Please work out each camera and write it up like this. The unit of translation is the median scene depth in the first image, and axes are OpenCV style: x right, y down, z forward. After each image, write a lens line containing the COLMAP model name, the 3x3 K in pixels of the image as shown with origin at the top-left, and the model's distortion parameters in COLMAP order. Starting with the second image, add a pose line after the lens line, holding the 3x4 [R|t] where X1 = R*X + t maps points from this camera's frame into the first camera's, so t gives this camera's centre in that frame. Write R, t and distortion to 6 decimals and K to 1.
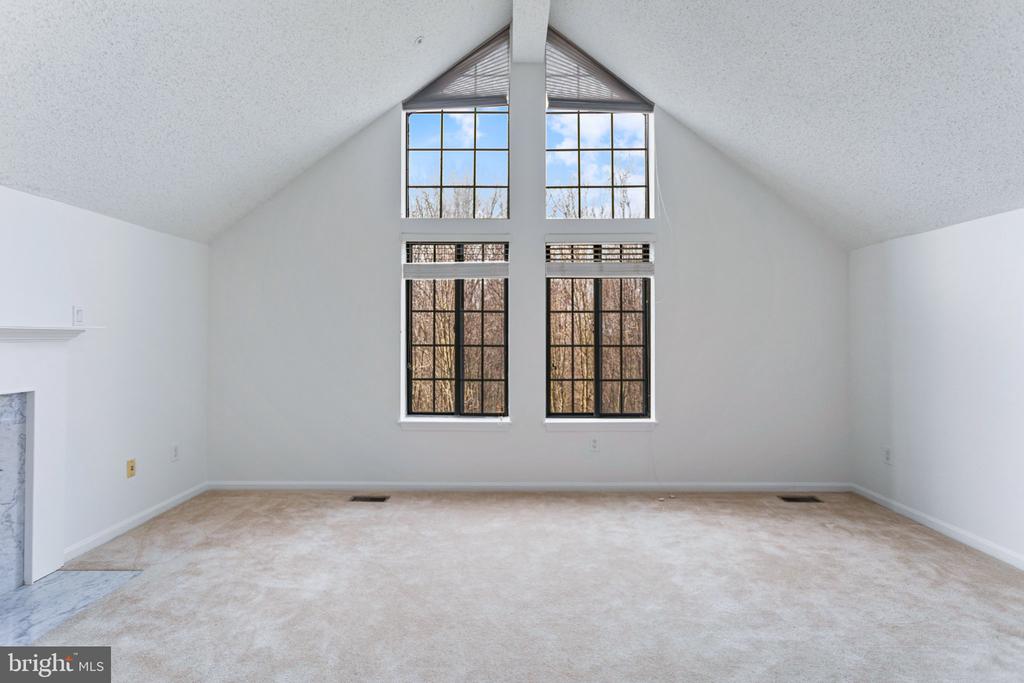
lens RADIAL K [[484.6, 0, 506.1], [0, 484.6, 324.3], [0, 0, 1]] dist [-0.001894, 0.000018]
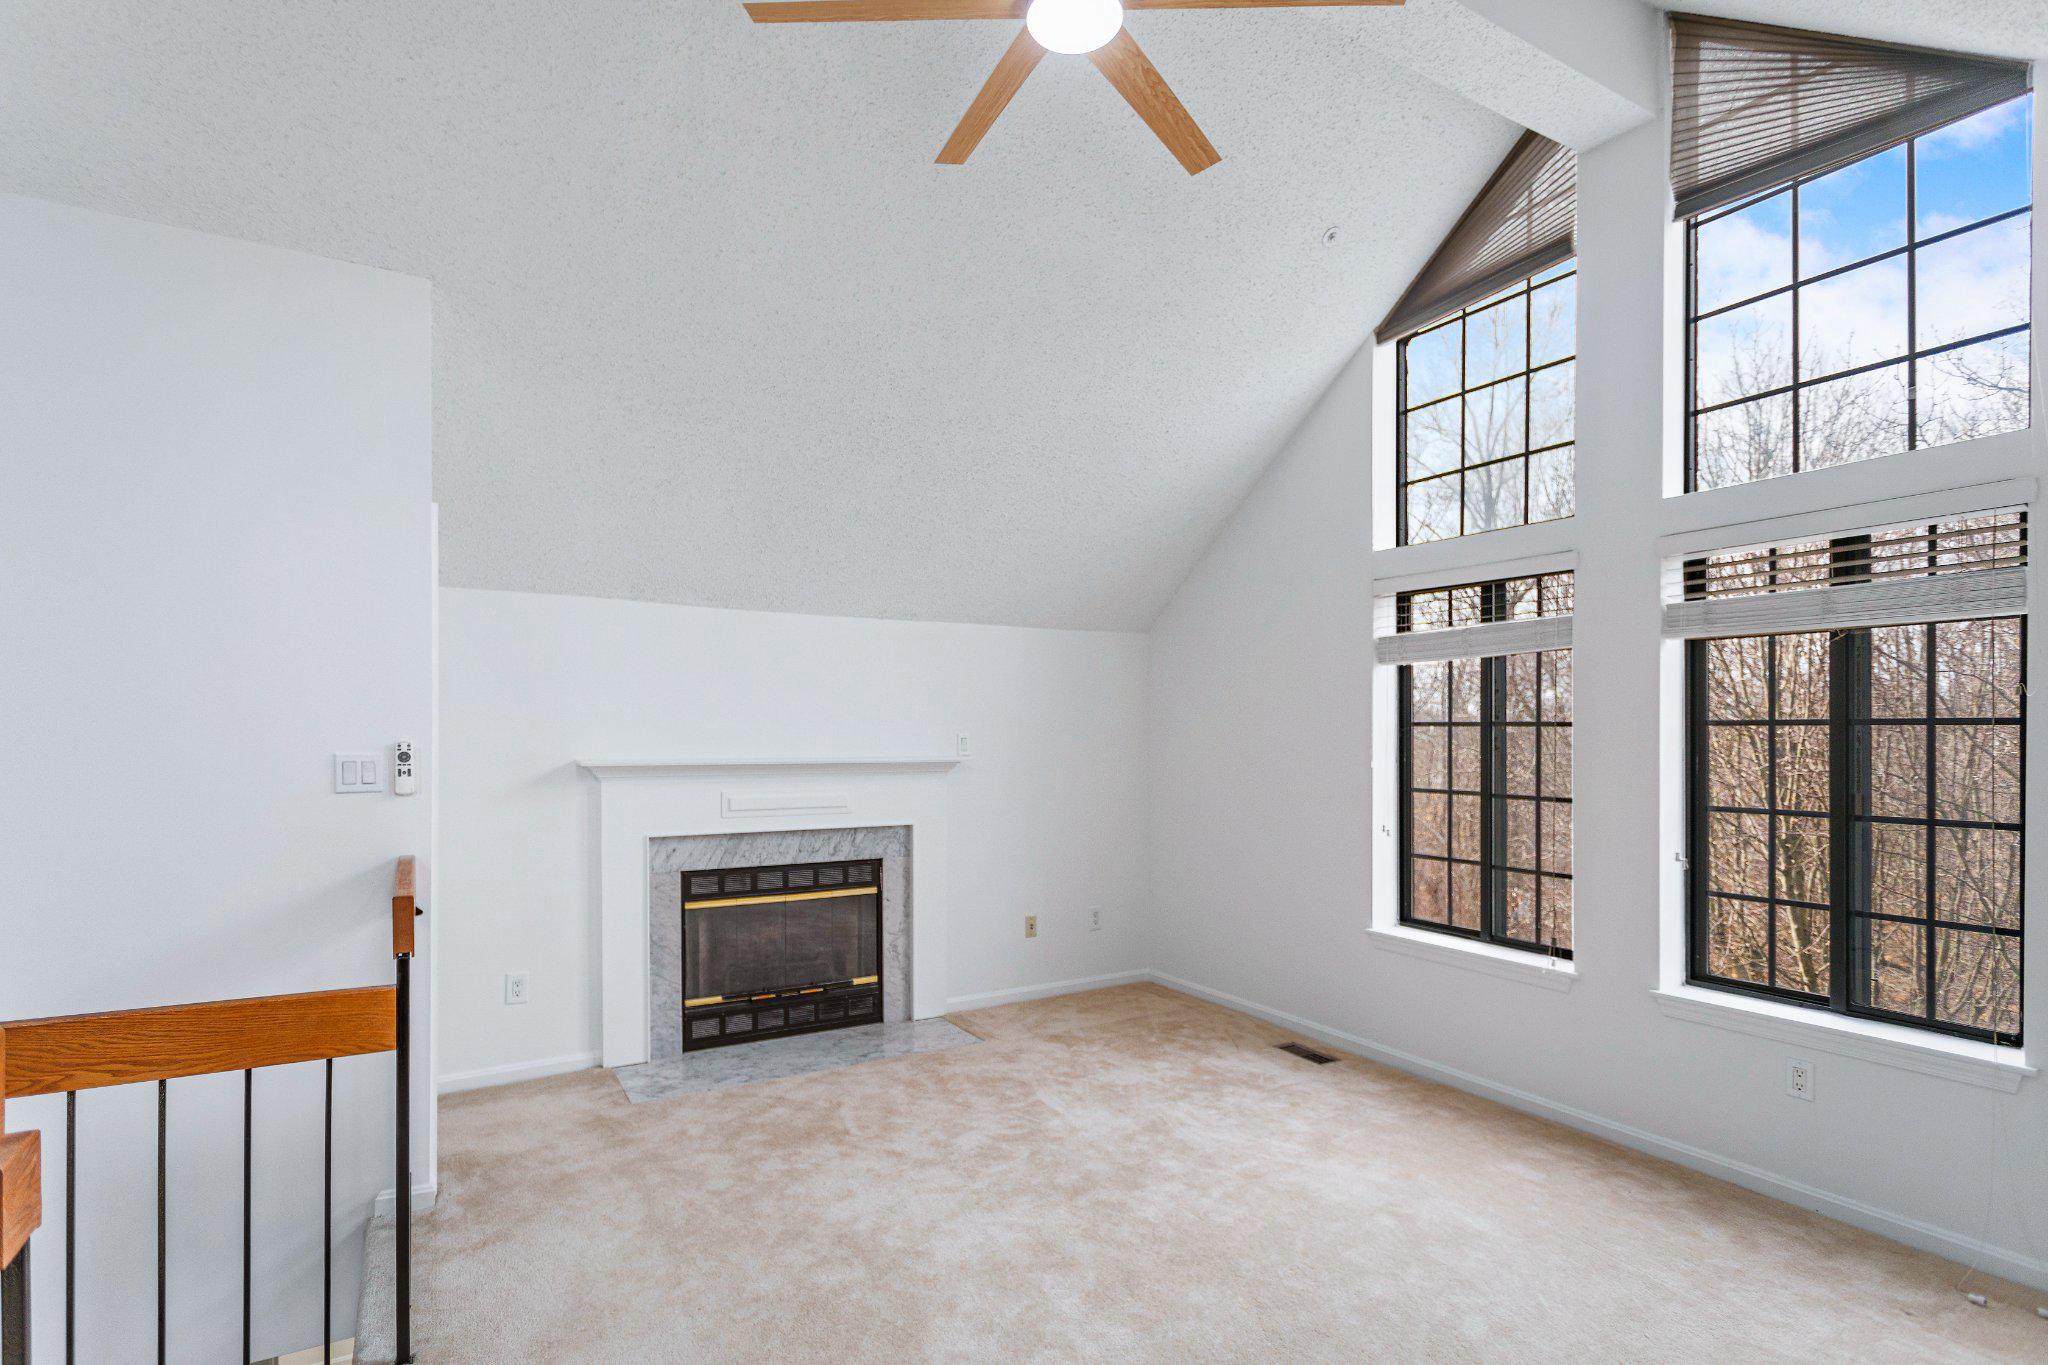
lens RADIAL K [[988.1, 0, 1020.9], [0, 988.1, 734.9], [0, 0, 1]] dist [0.001246, 0.000471]
pose [[0.524124, 0.002729, -0.851638, 0.529218], [0.018159, 0.999732, 0.014379, -0.042000], [0.851449, -0.023001, 0.523933, 0.096786]]
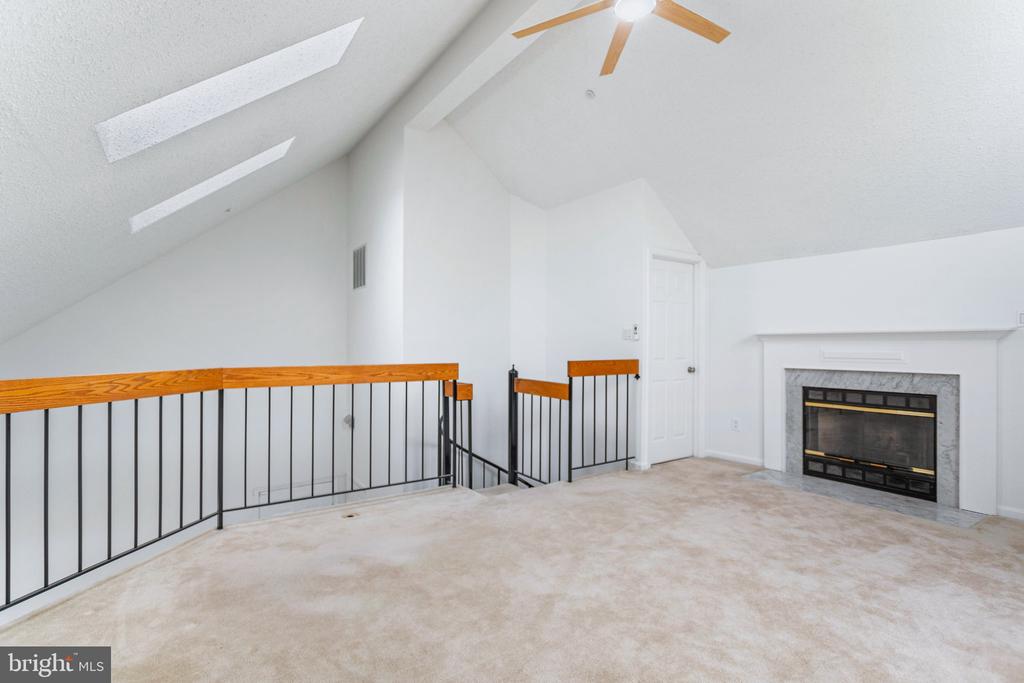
lens RADIAL K [[492.3, 0, 511.5], [0, 492.3, 346.4], [0, 0, 1]] dist [0.000144, 0.000075]
pose [[-0.820156, 0.003437, -0.572129, 0.590735], [0.017315, 0.999673, -0.018816, 0.039616], [0.571878, -0.025338, -0.819948, 0.920837]]
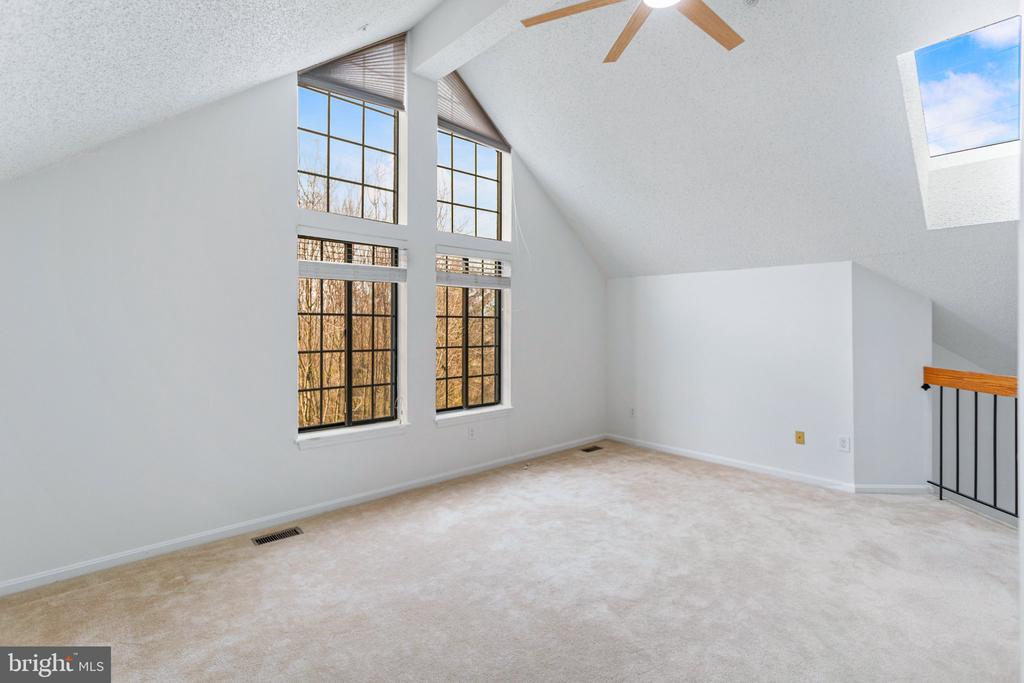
lens RADIAL K [[484.6, 0, 506.1], [0, 484.6, 324.3], [0, 0, 1]] dist [-0.001894, 0.000018]
pose [[0.736087, 0.000444, 0.676886, -0.548704], [-0.021298, 0.999520, 0.022504, -0.040141], [-0.676551, -0.030982, 0.735743, 0.107724]]
